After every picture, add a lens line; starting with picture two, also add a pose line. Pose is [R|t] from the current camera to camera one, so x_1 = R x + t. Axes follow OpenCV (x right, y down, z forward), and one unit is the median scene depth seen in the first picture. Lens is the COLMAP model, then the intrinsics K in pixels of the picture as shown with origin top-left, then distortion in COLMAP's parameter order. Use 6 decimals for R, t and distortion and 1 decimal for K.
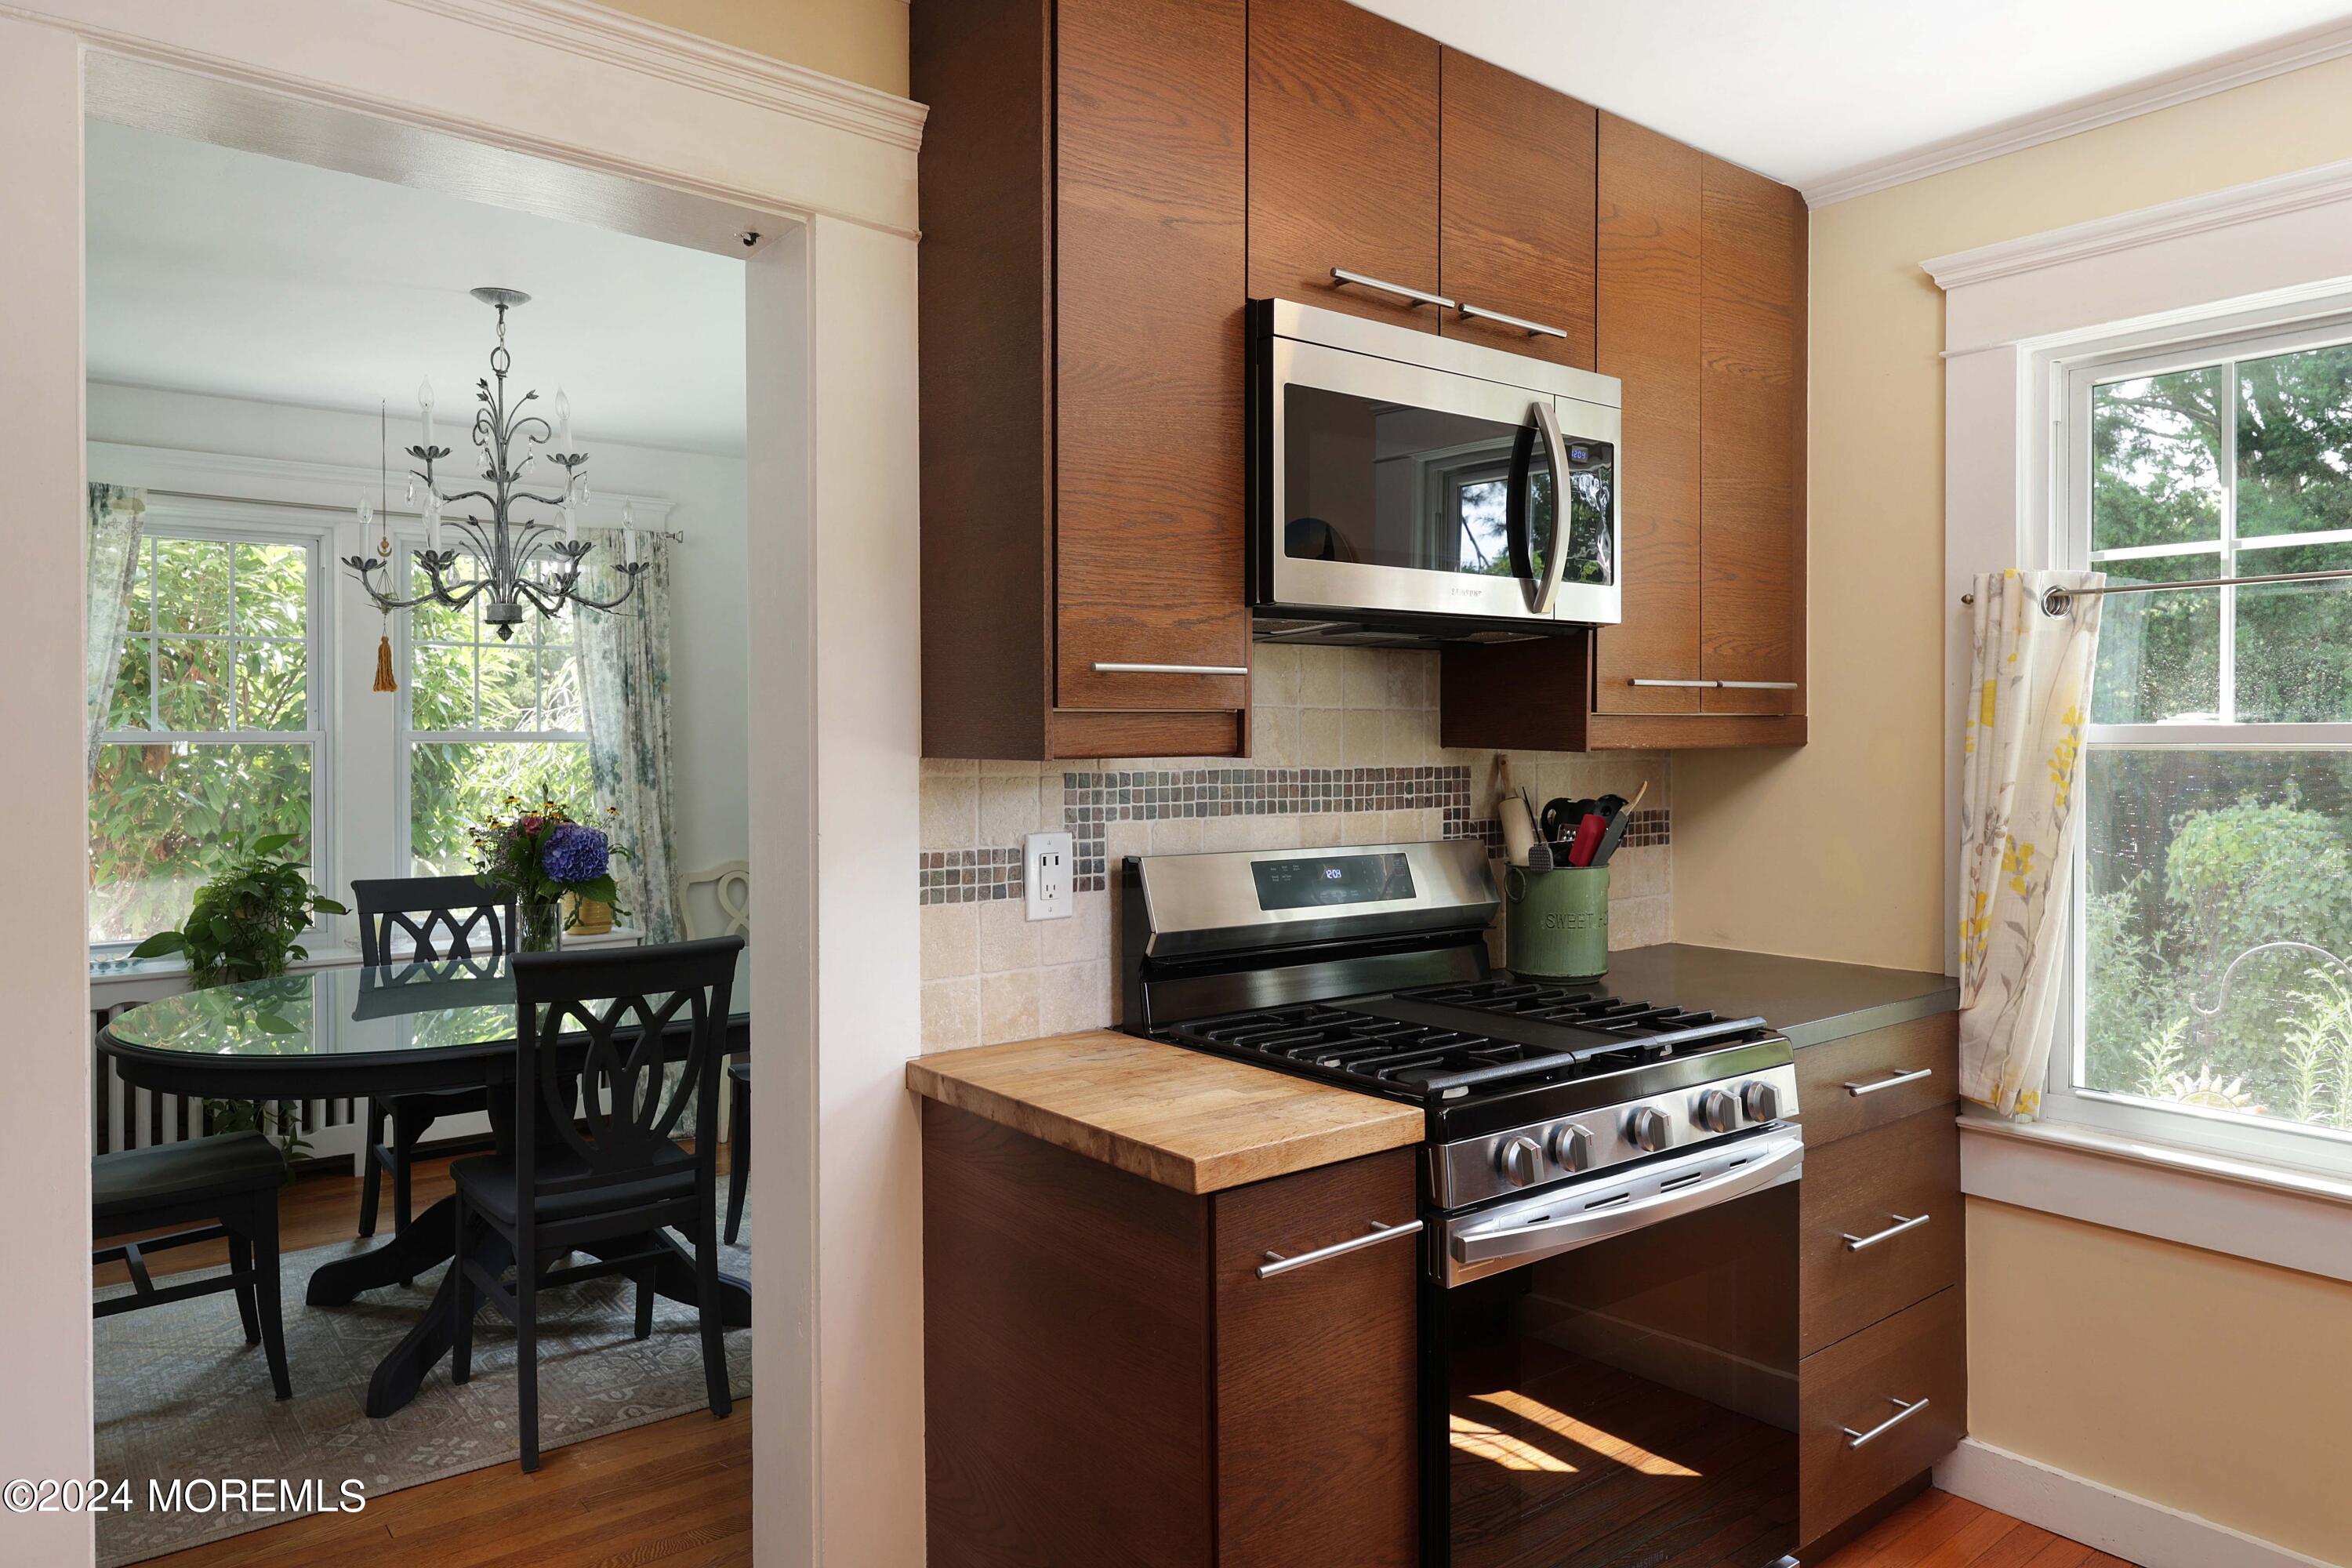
lens RADIAL K [[1561.2, 0, 1180.1], [0, 1561.2, 762.4], [0, 0, 1]] dist [-0.001316, 0.000430]
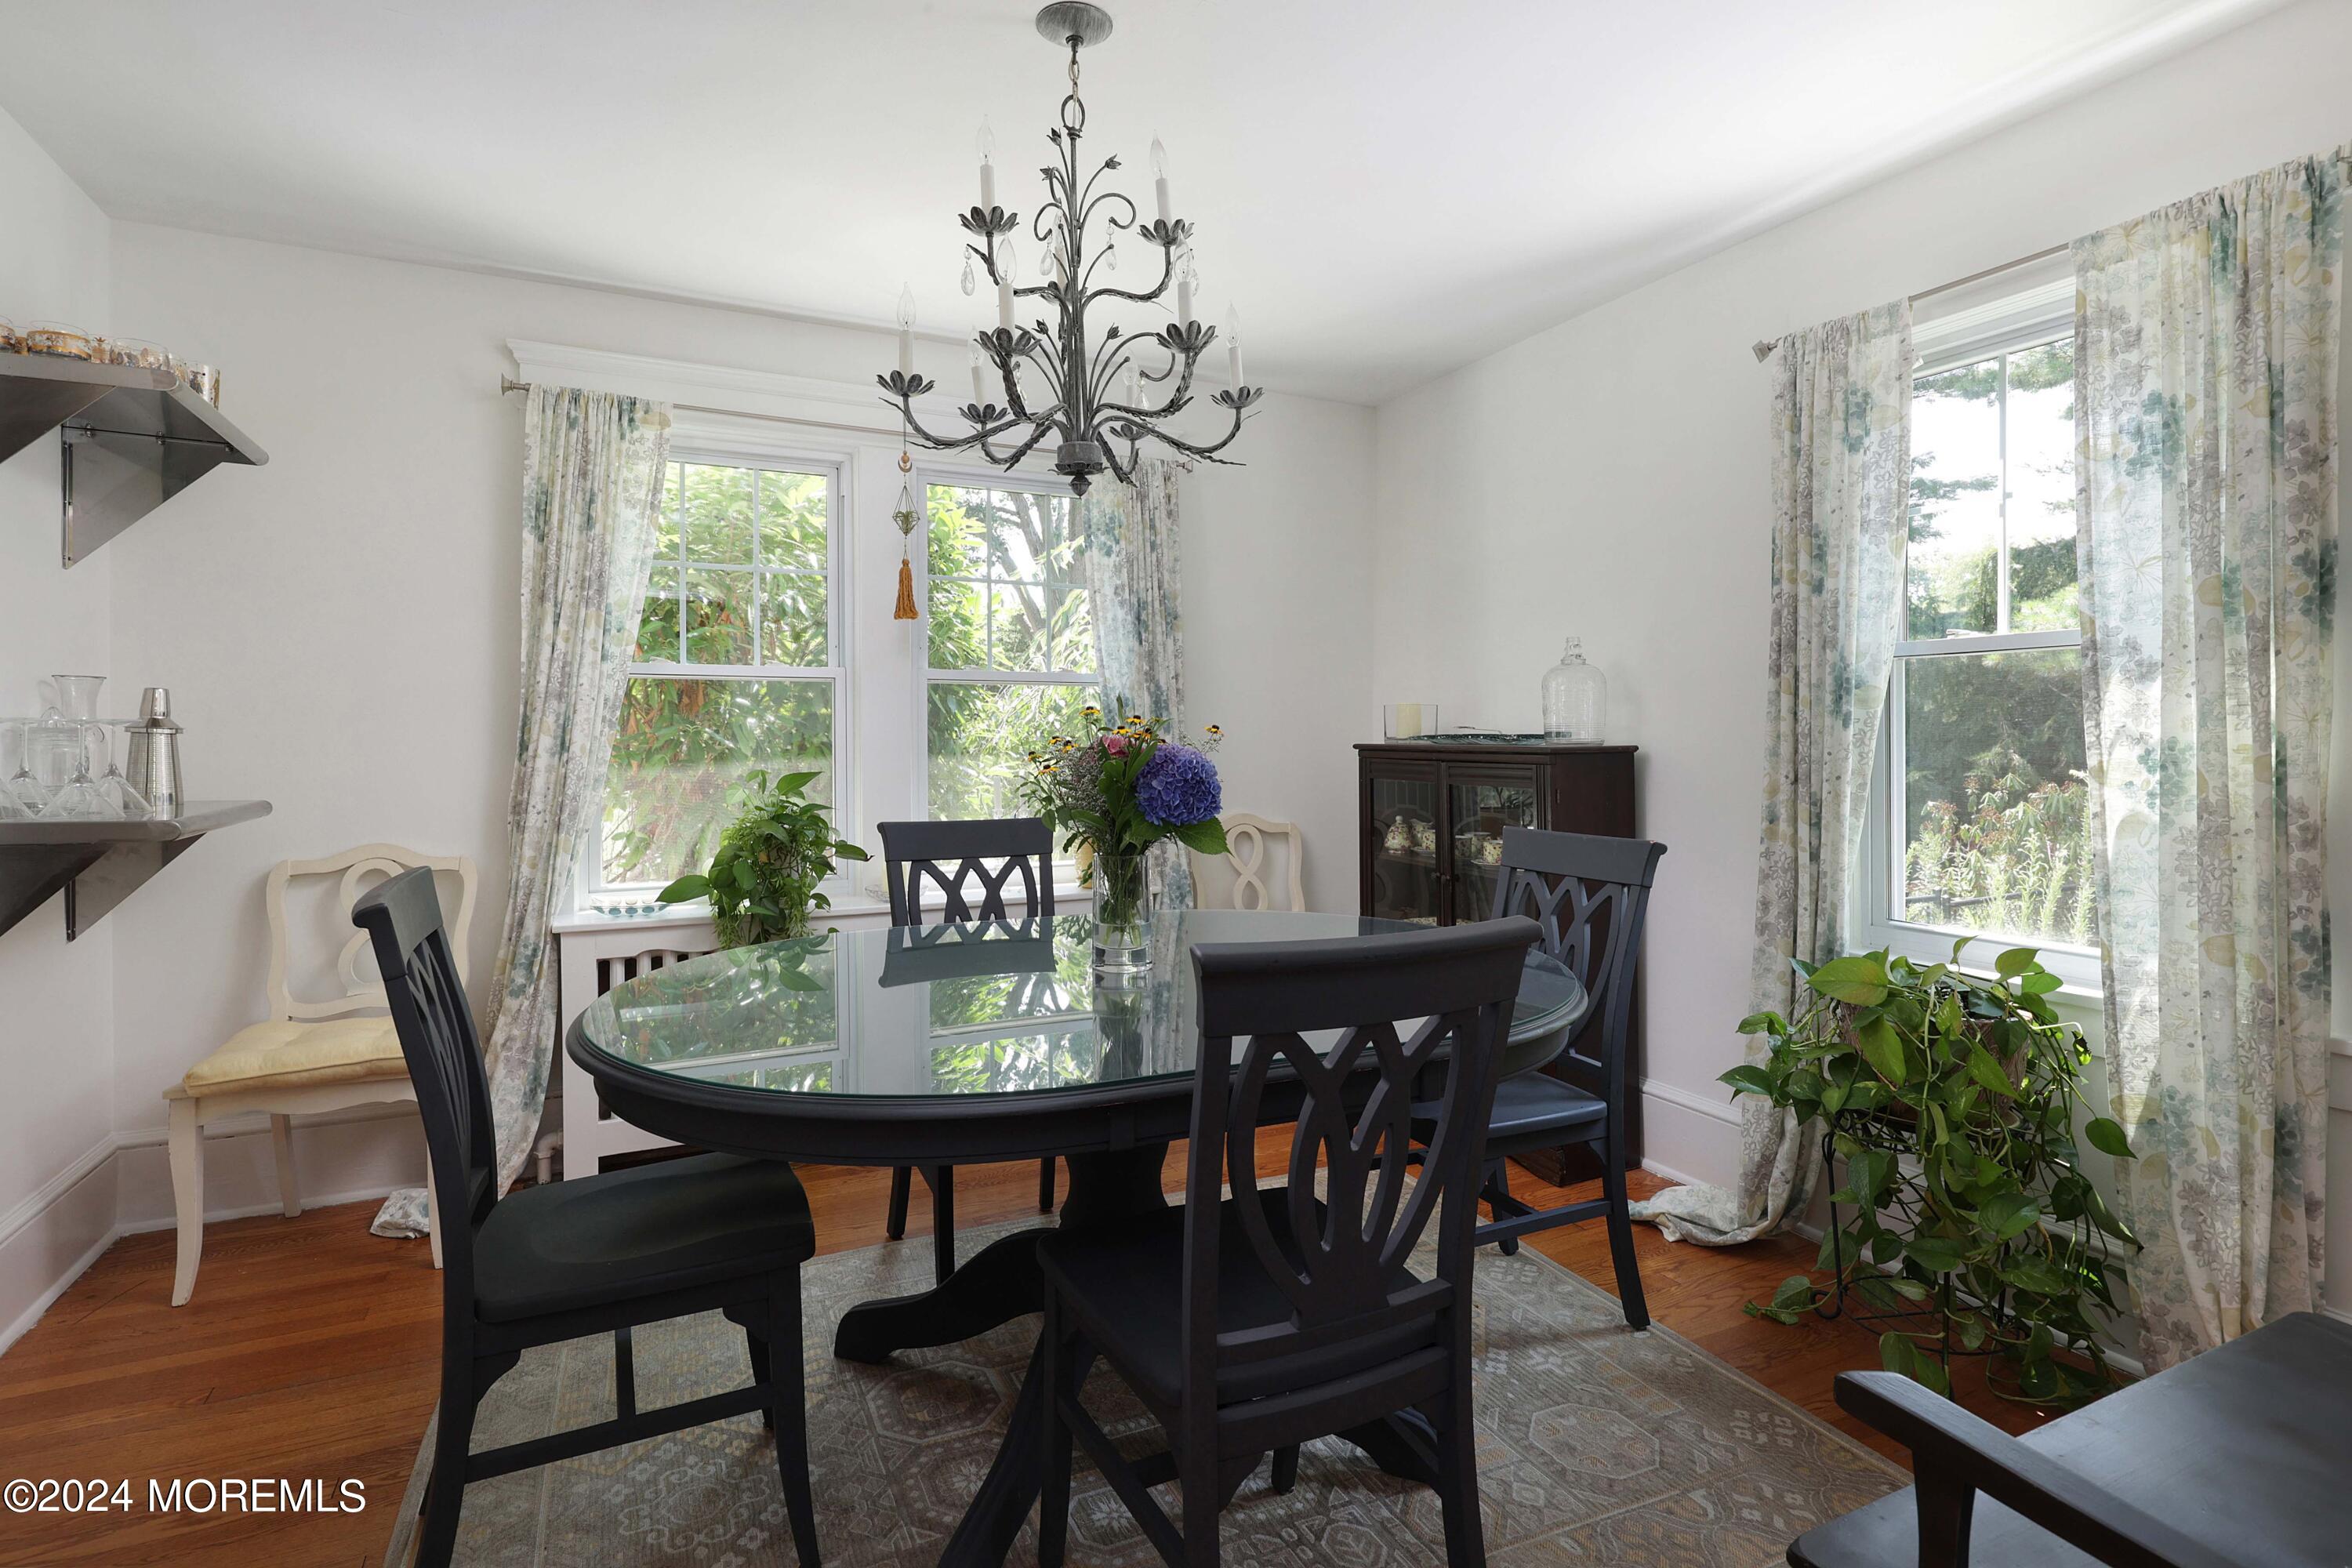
lens RADIAL K [[1163.5, 0, 1171.0], [0, 1163.5, 786.5], [0, 0, 1]] dist [-0.009590, 0.000043]
pose [[0.976473, 0.011236, -0.215347, -0.220414], [-0.005311, 0.999592, 0.028075, 0.034684], [0.215575, -0.026271, 0.976134, 0.383881]]
